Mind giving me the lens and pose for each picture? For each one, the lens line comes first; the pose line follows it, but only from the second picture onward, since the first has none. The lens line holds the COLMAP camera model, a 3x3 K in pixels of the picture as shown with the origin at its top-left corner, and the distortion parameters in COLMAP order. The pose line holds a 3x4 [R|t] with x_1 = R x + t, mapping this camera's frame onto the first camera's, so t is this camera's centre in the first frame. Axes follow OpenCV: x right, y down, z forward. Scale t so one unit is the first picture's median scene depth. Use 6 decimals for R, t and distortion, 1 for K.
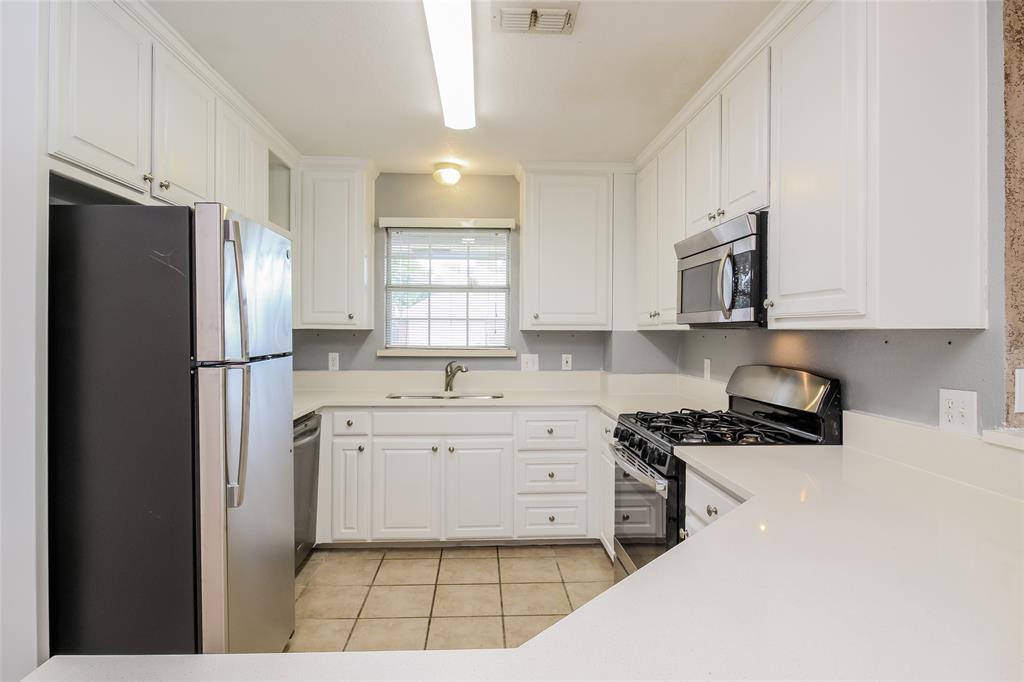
lens RADIAL K [[557.4, 0, 513.7], [0, 557.4, 337.6], [0, 0, 1]] dist [-0.004653, -0.006046]
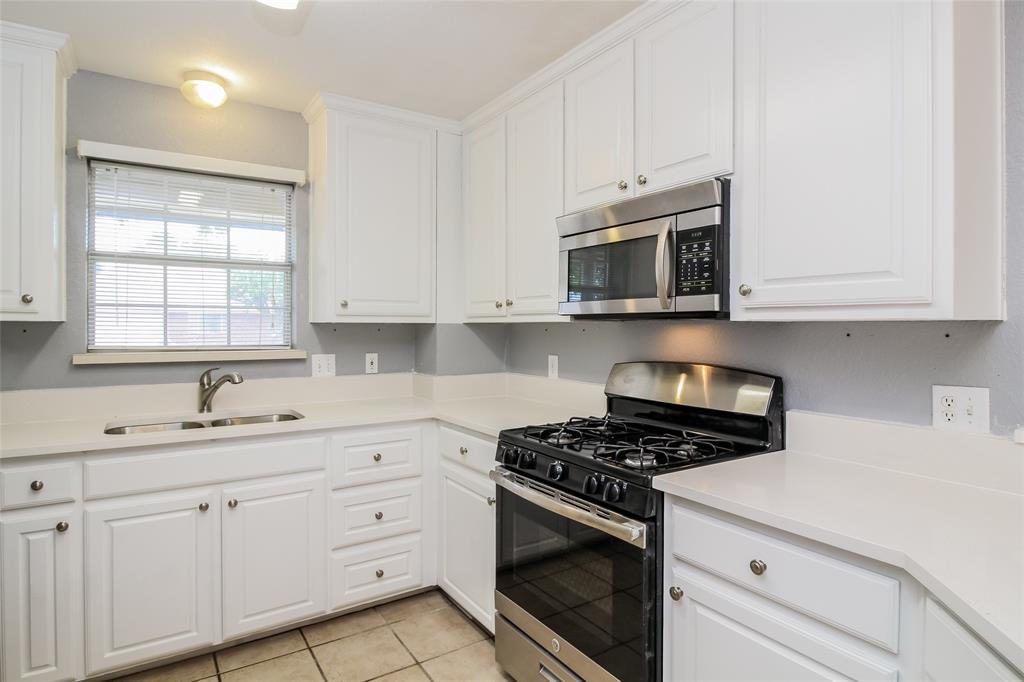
lens RADIAL K [[557.4, 0, 510.2], [0, 557.4, 333.3], [0, 0, 1]] dist [-0.004653, -0.006046]
pose [[0.870576, -0.009282, 0.491947, -0.143487], [0.006991, 0.999954, 0.006494, -0.002575], [-0.491985, -0.002214, 0.870601, 0.259105]]
